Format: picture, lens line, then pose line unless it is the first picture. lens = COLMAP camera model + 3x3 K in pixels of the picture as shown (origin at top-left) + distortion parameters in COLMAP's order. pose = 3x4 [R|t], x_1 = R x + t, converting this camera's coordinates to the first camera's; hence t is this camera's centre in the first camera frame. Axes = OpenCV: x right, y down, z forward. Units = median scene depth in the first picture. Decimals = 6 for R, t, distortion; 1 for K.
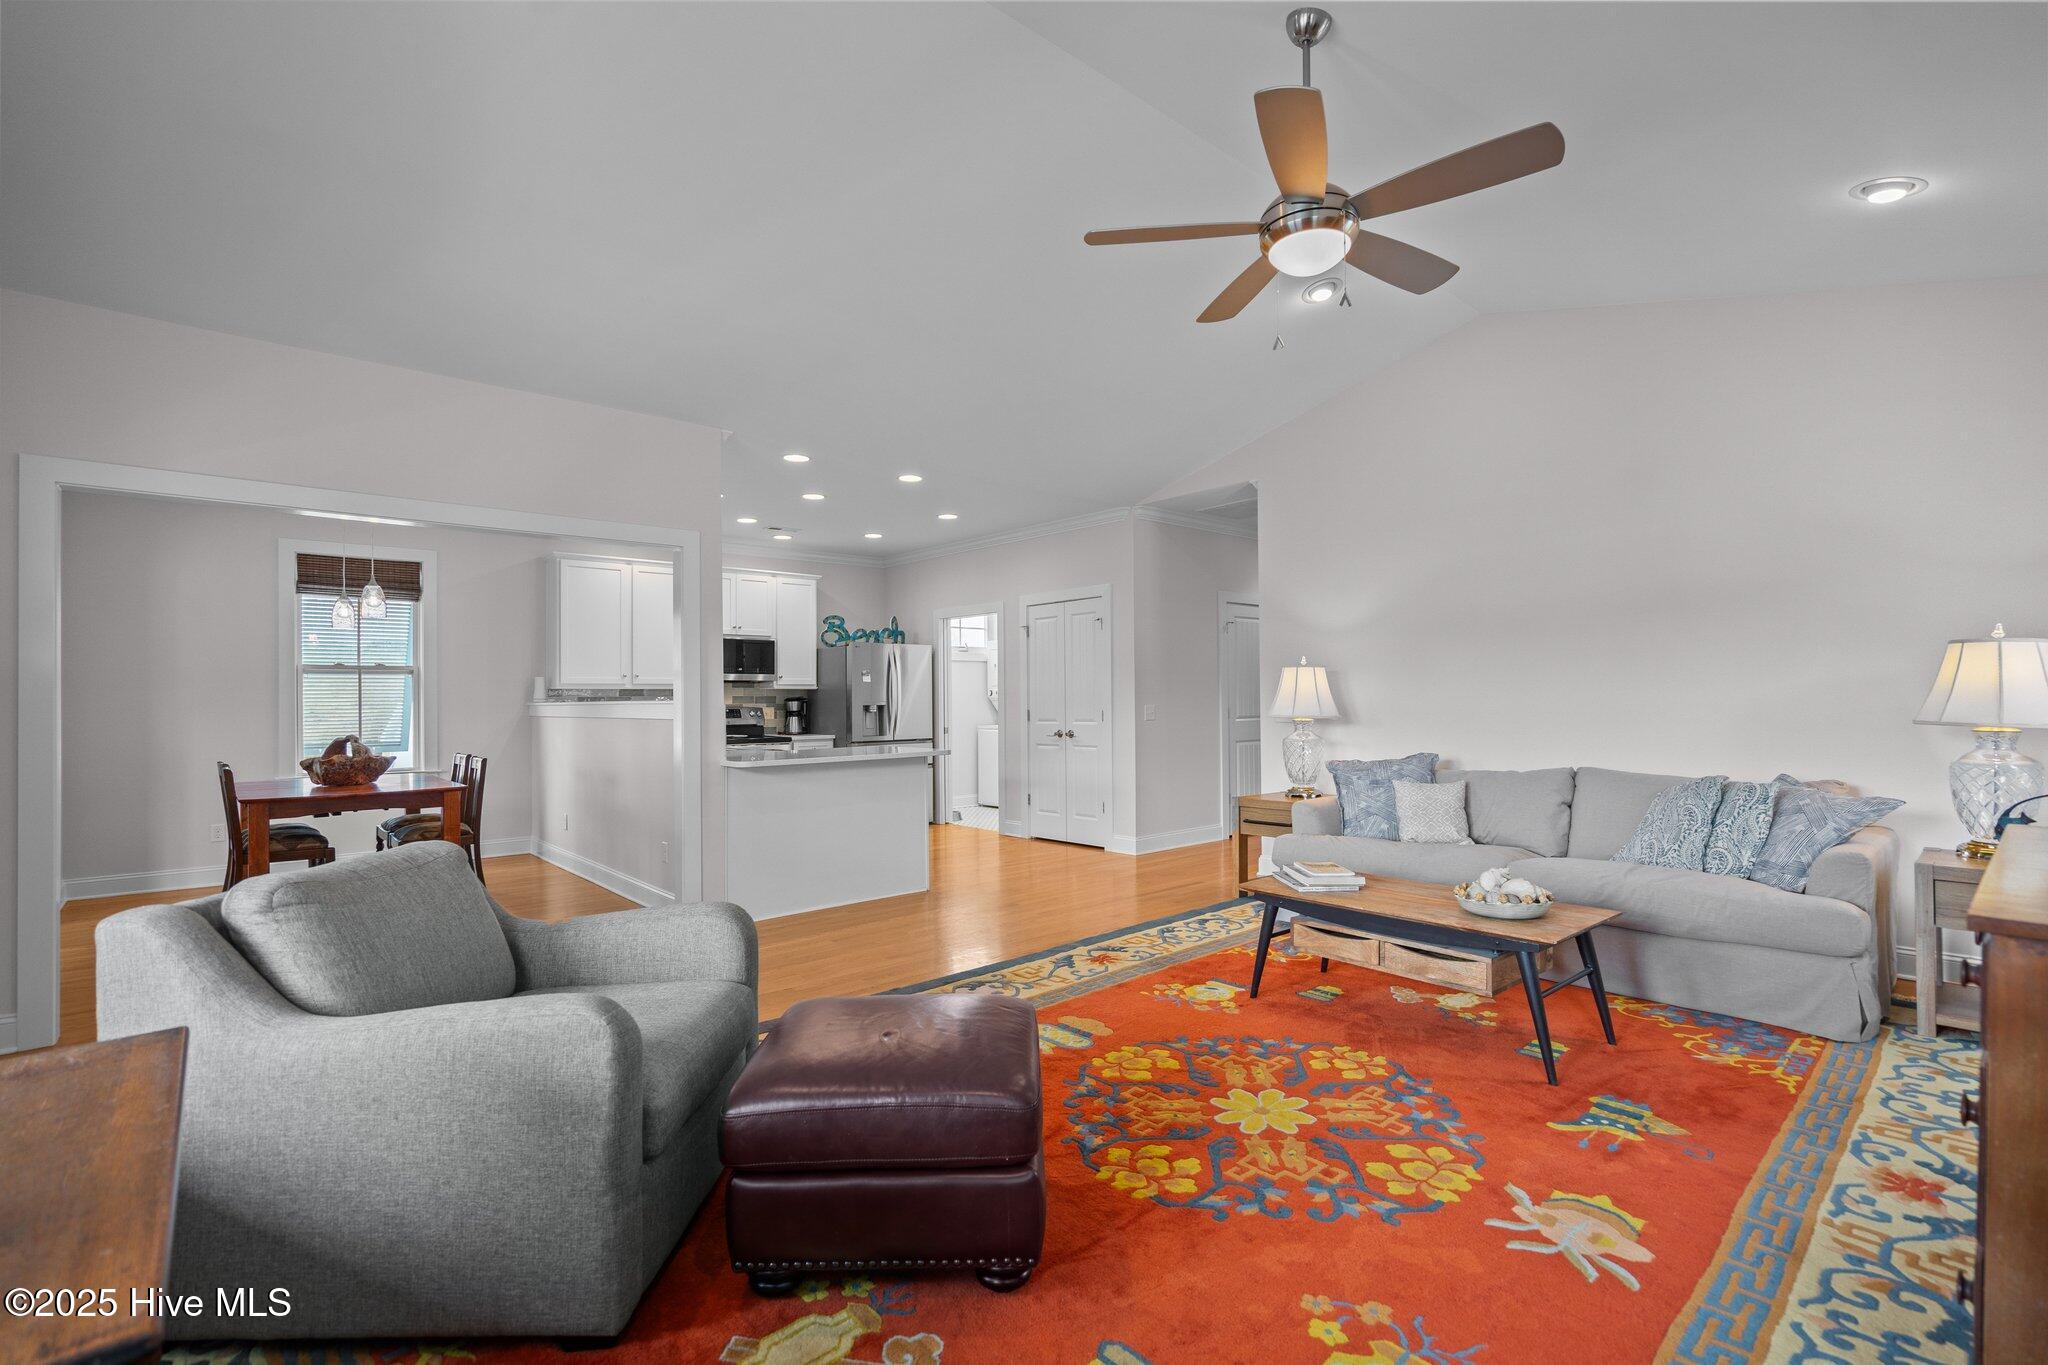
lens RADIAL K [[928.3, 0, 1023.3], [0, 928.3, 689.4], [0, 0, 1]] dist [-0.002968, 0.000908]
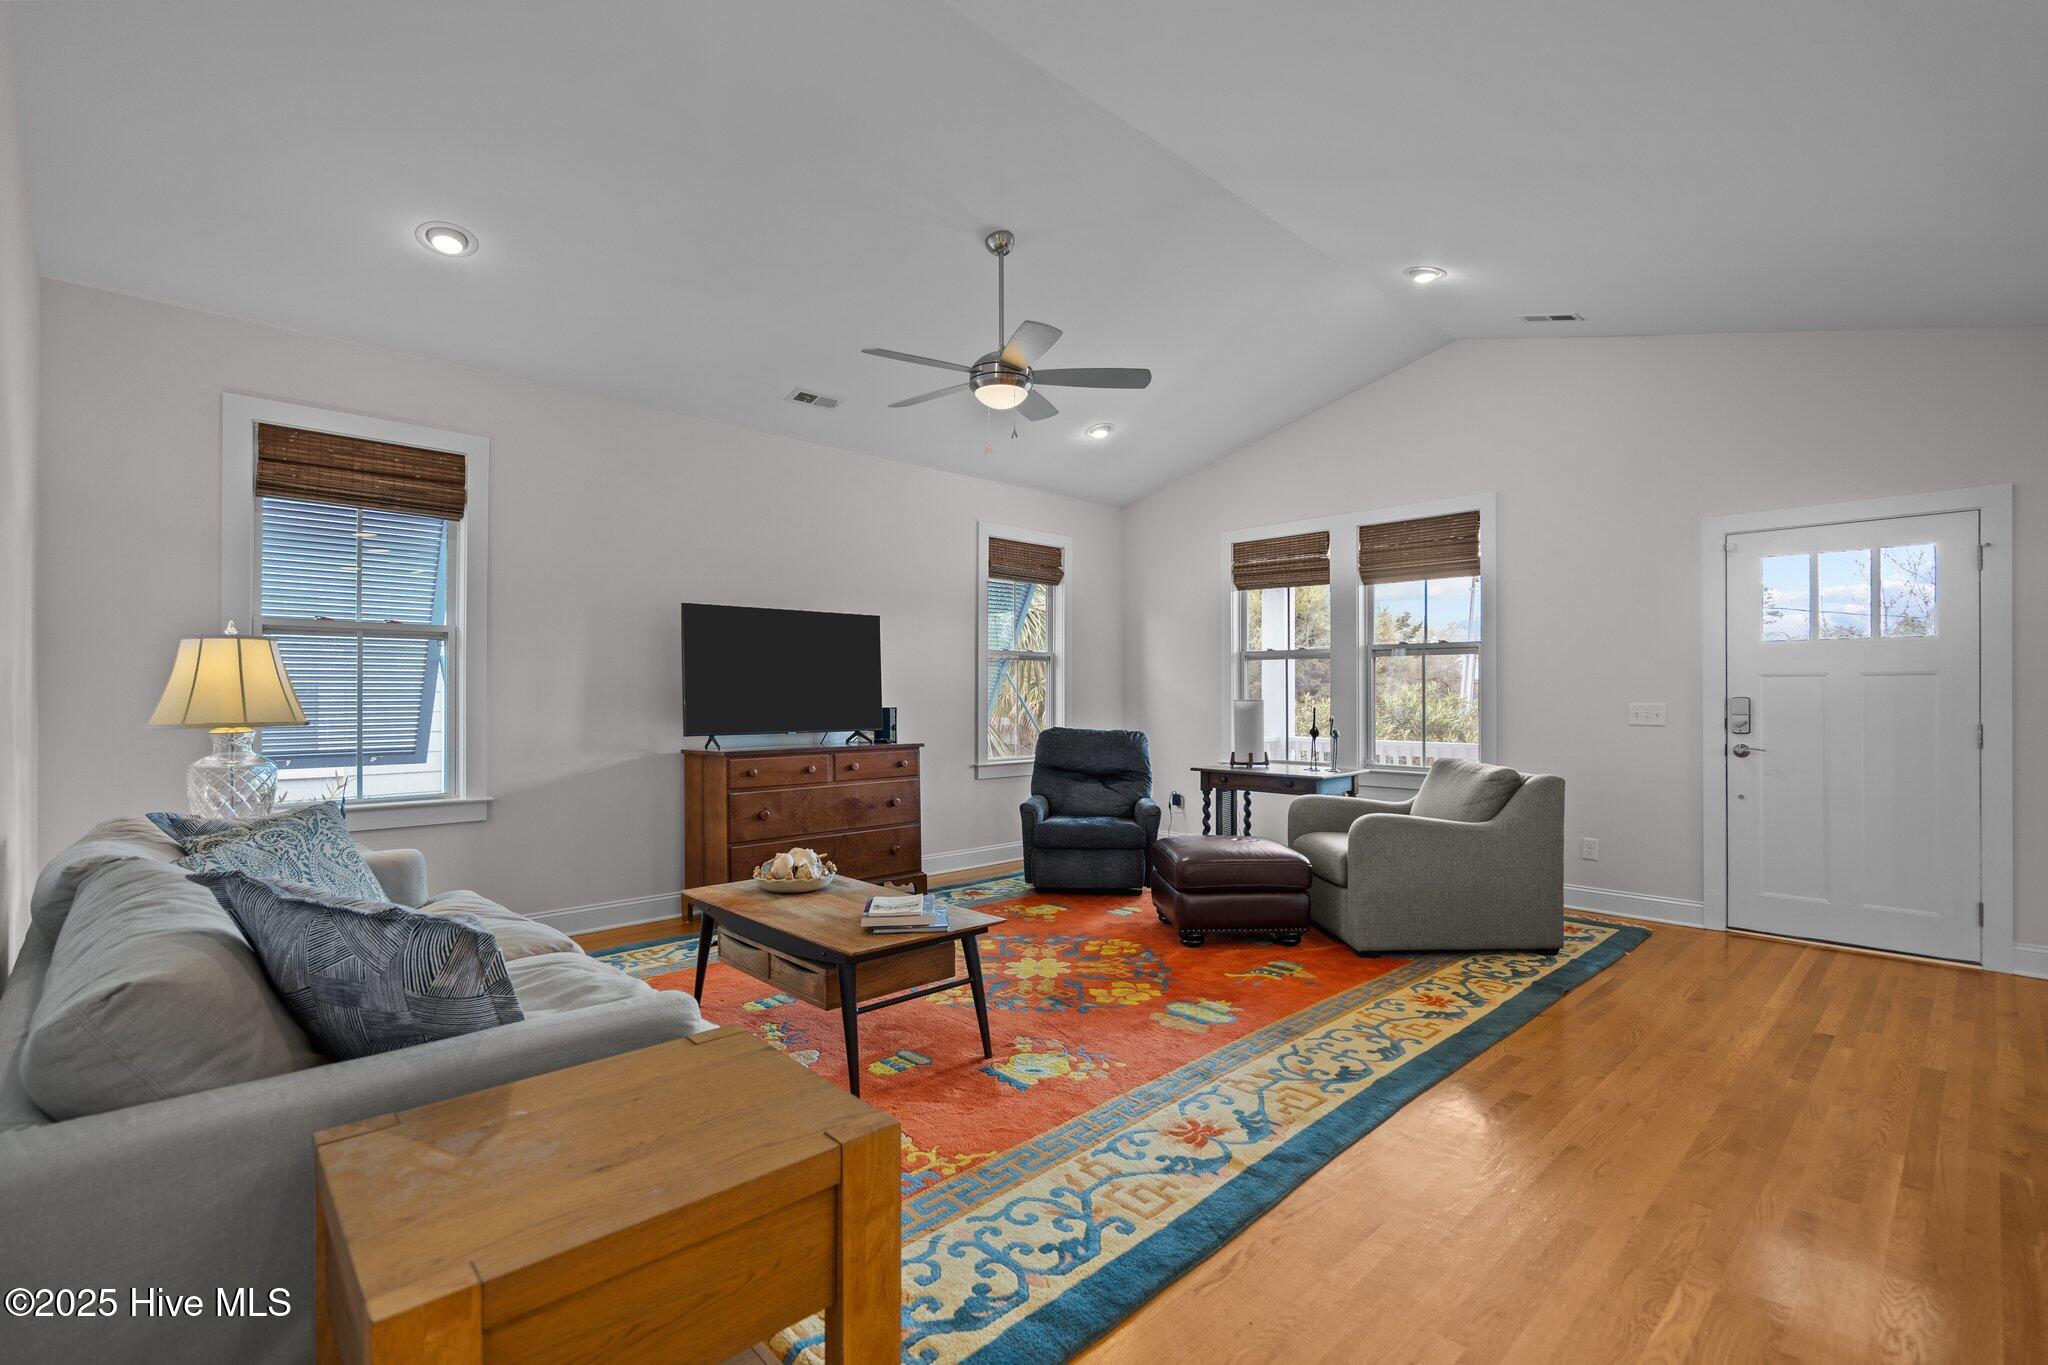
lens RADIAL K [[928.3, 0, 1023.3], [0, 928.3, 689.4], [0, 0, 1]] dist [-0.002968, 0.000908]
pose [[-0.998952, 0.007831, -0.045087, 0.202090], [0.008587, 0.999825, -0.016596, 0.016961], [0.044950, -0.016966, -0.998845, 1.465442]]
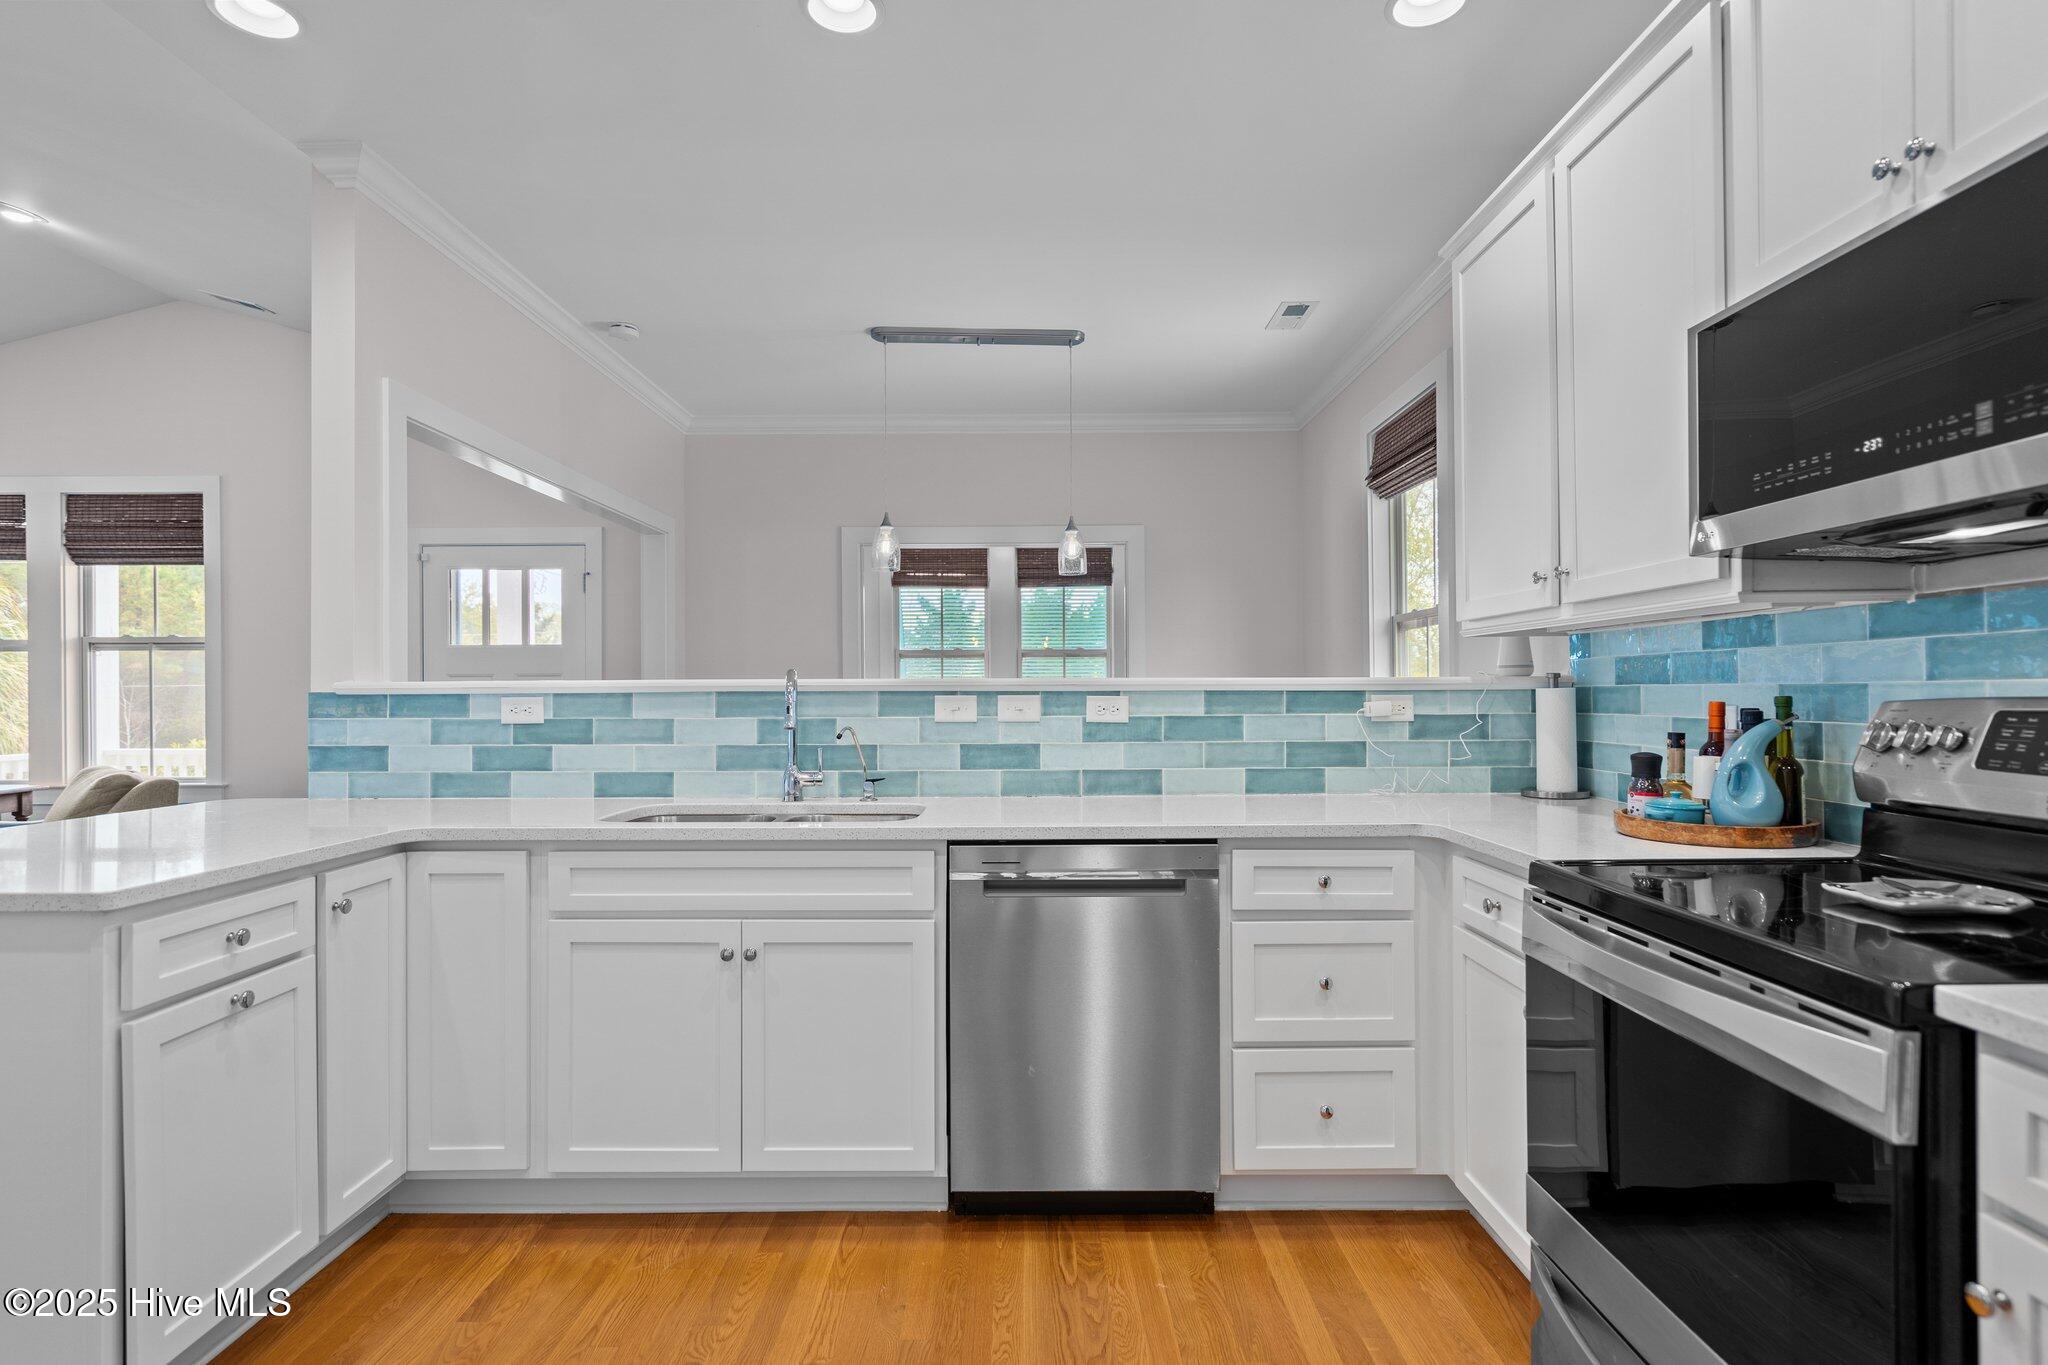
lens RADIAL K [[1033.0, 0, 1023.2], [0, 1033.0, 690.9], [0, 0, 1]] dist [0.000690, 0.001002]
pose [[-0.660503, 0.011433, -0.750737, -0.167363], [0.020488, 0.999786, -0.002800, 0.027518], [0.750544, -0.017231, -0.660596, 1.836633]]
